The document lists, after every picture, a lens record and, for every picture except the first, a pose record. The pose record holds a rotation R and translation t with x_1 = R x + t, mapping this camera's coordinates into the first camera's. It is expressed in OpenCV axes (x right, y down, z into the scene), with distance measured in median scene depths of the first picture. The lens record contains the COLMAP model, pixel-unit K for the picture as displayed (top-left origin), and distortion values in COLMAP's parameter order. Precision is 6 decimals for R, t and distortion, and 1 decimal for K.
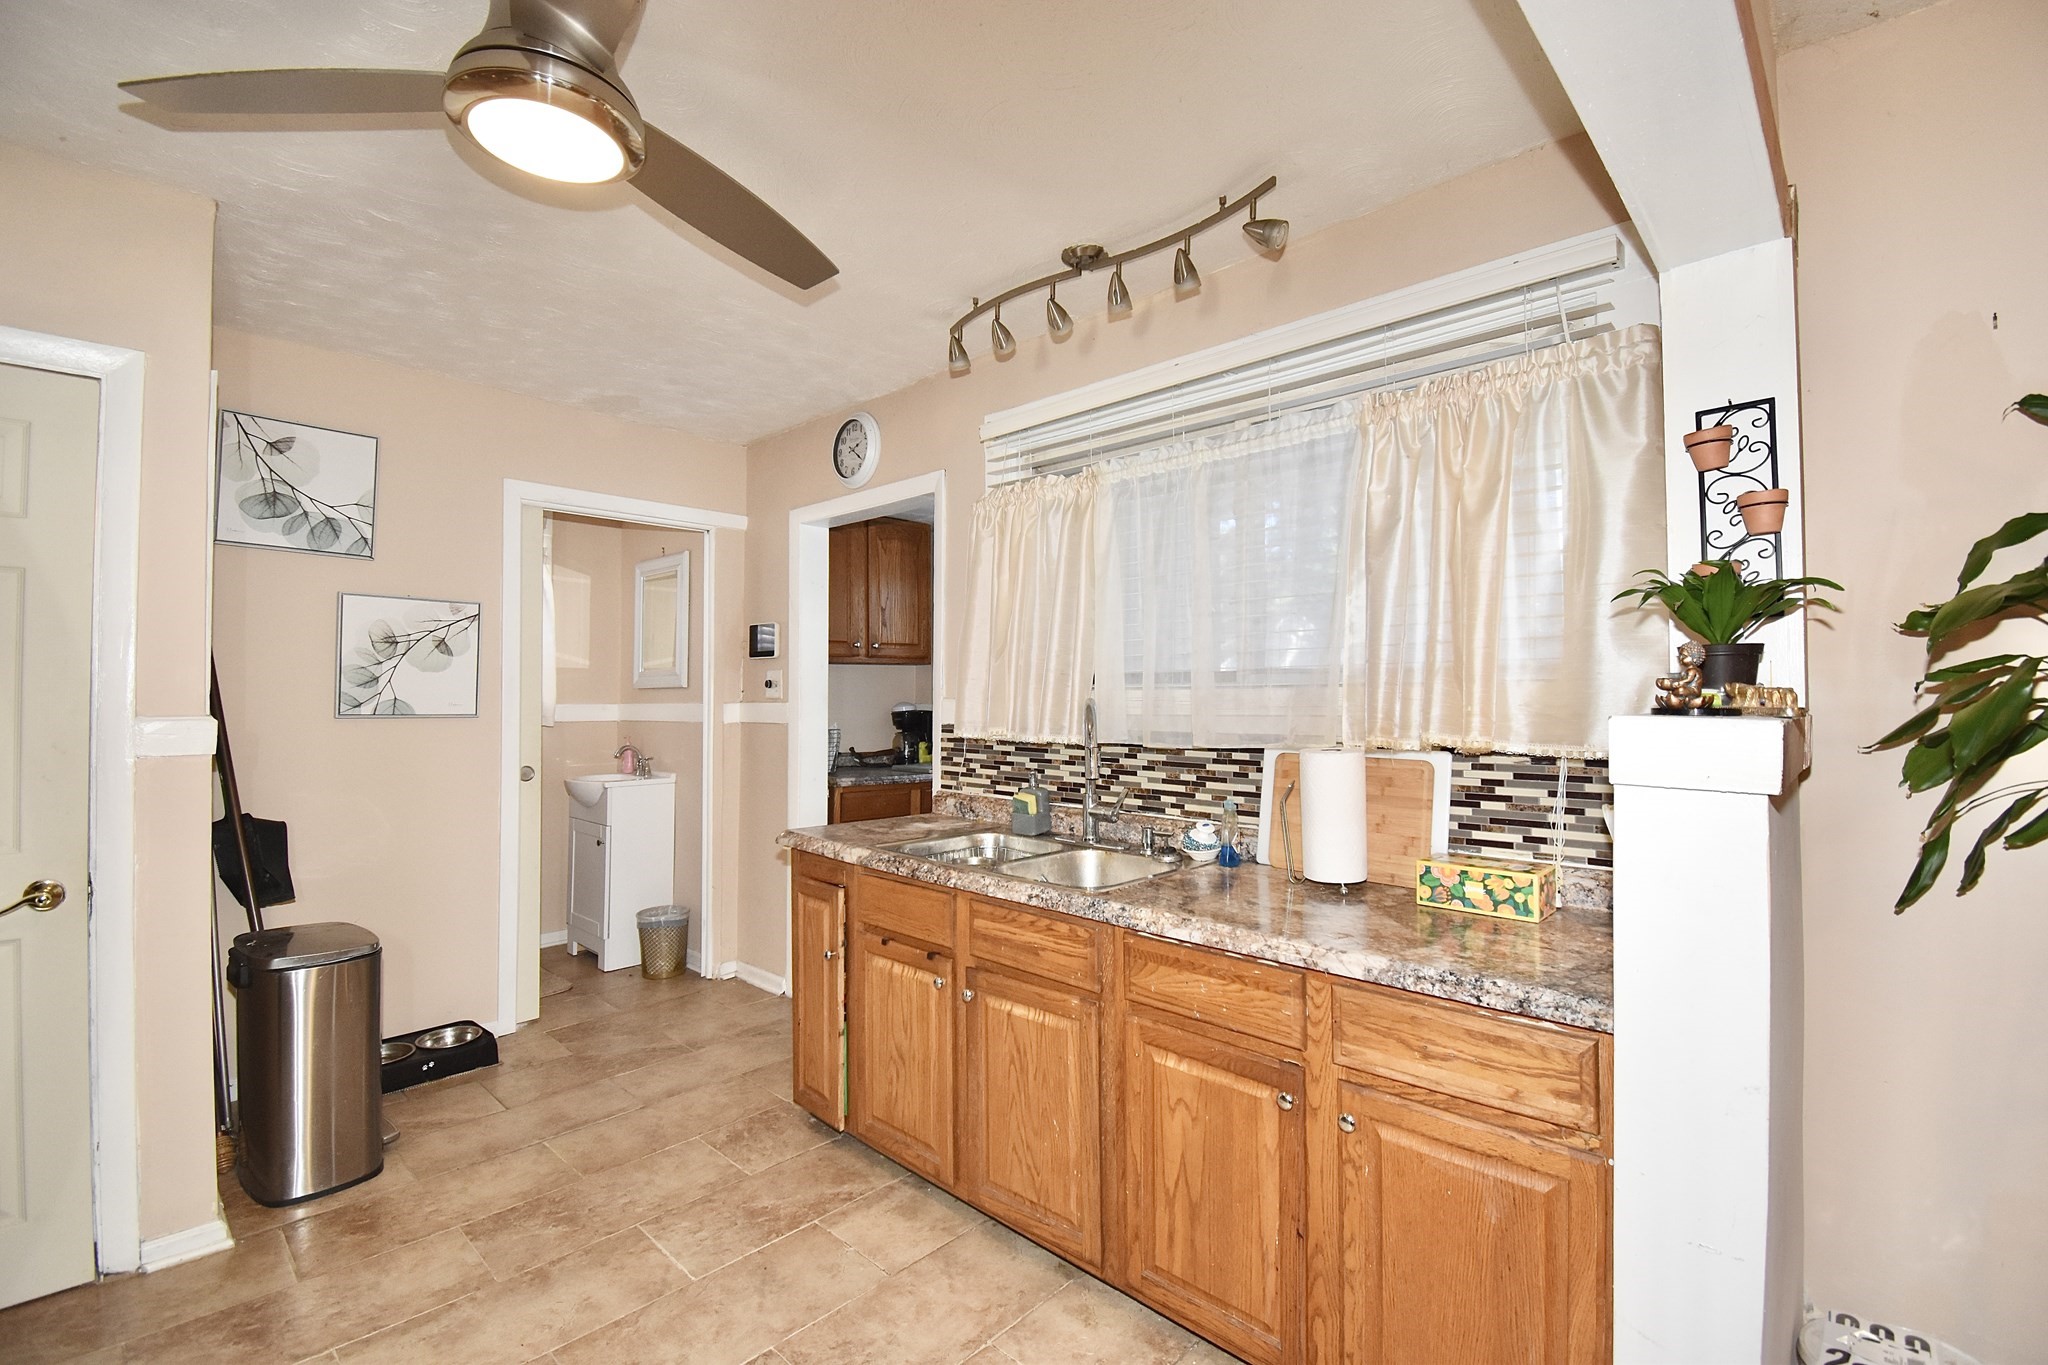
lens RADIAL K [[901.0, 0, 1039.2], [0, 901.0, 676.4], [0, 0, 1]] dist [0.007034, -0.018510]
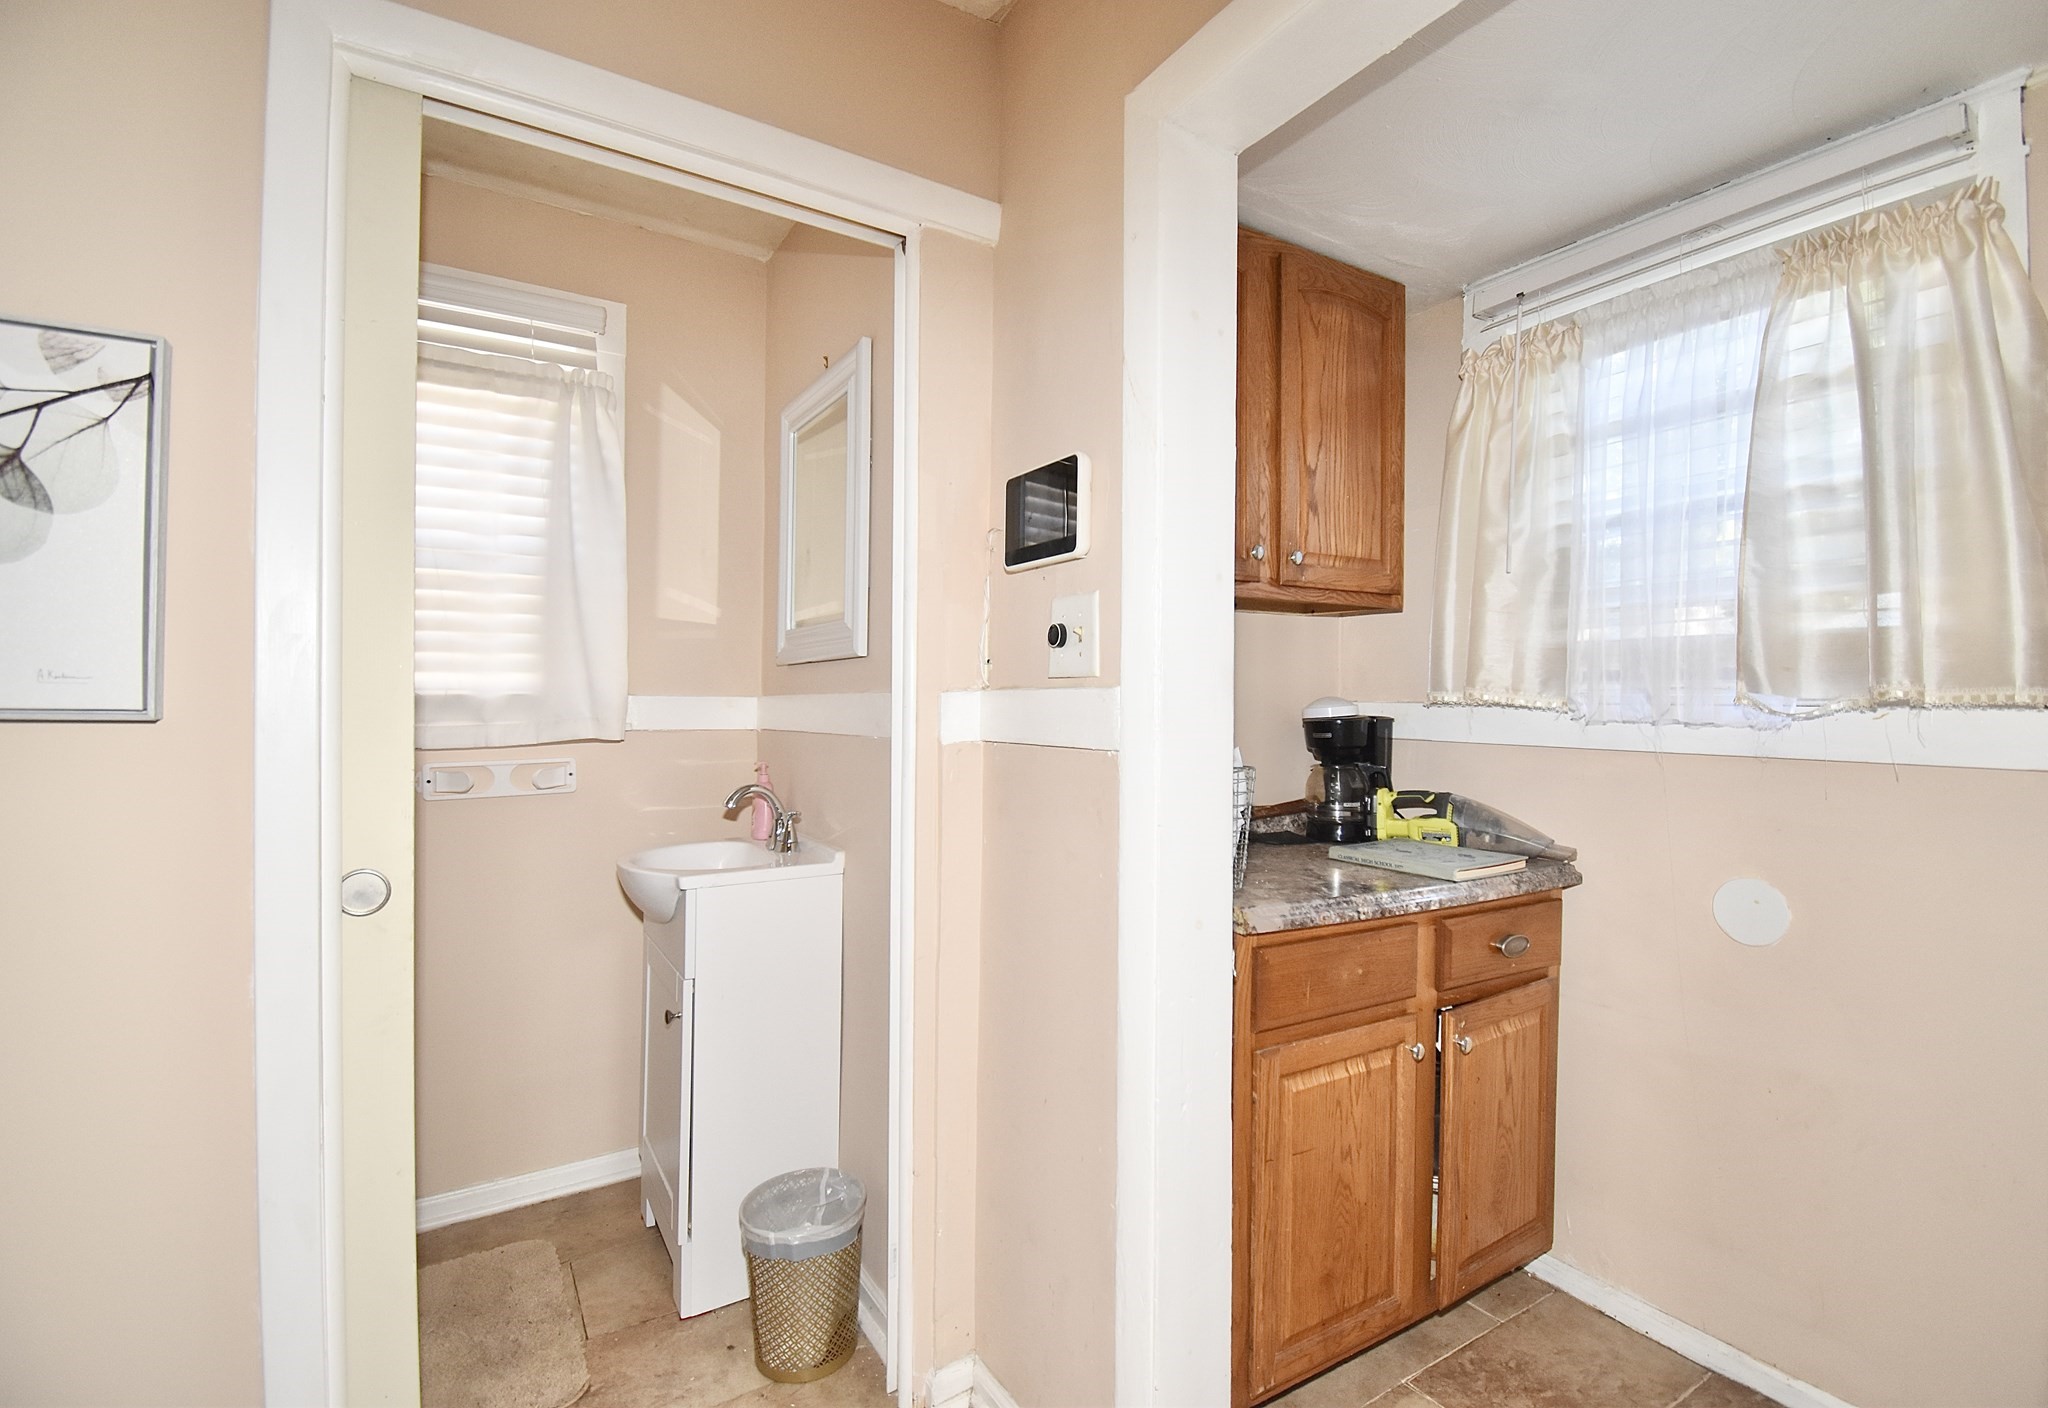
lens RADIAL K [[937.0, 0, 1067.6], [0, 937.0, 702.4], [0, 0, 1]] dist [-0.007849, -0.001585]
pose [[0.971826, 0.006632, -0.235607, -0.346611], [-0.001959, 0.999797, 0.020062, 0.044679], [0.235692, -0.019035, 0.971641, 1.062712]]
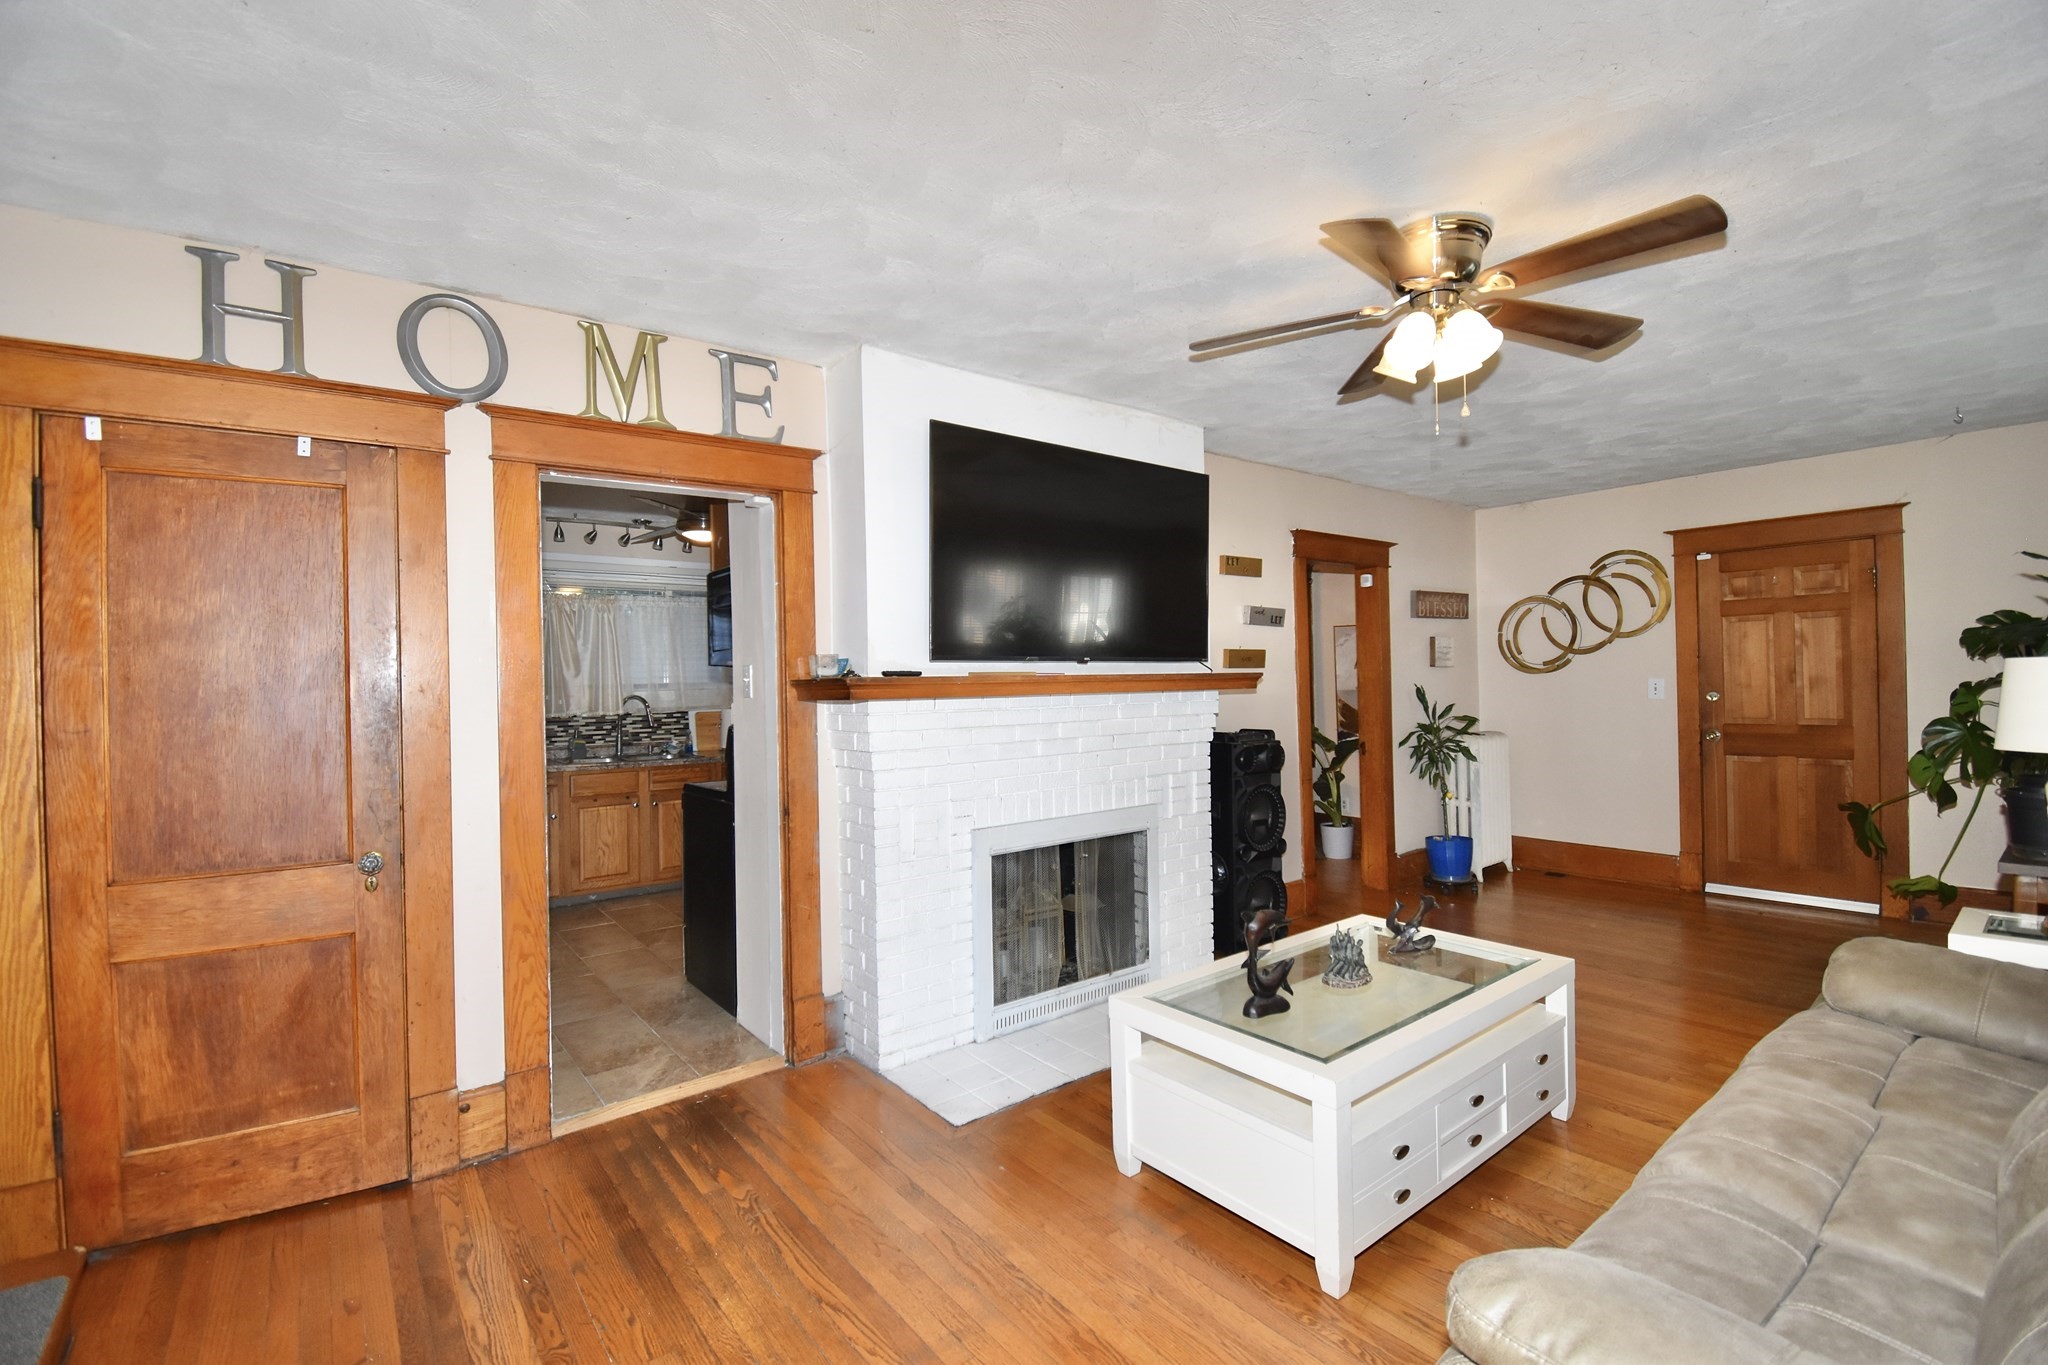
lens RADIAL K [[901.0, 0, 1051.1], [0, 901.0, 678.7], [0, 0, 1]] dist [0.007034, -0.018510]
pose [[0.139872, 0.001554, 0.990168, -2.264313], [0.001071, 0.999998, -0.001720, -0.014980], [-0.990169, 0.001301, 0.139870, -0.489045]]
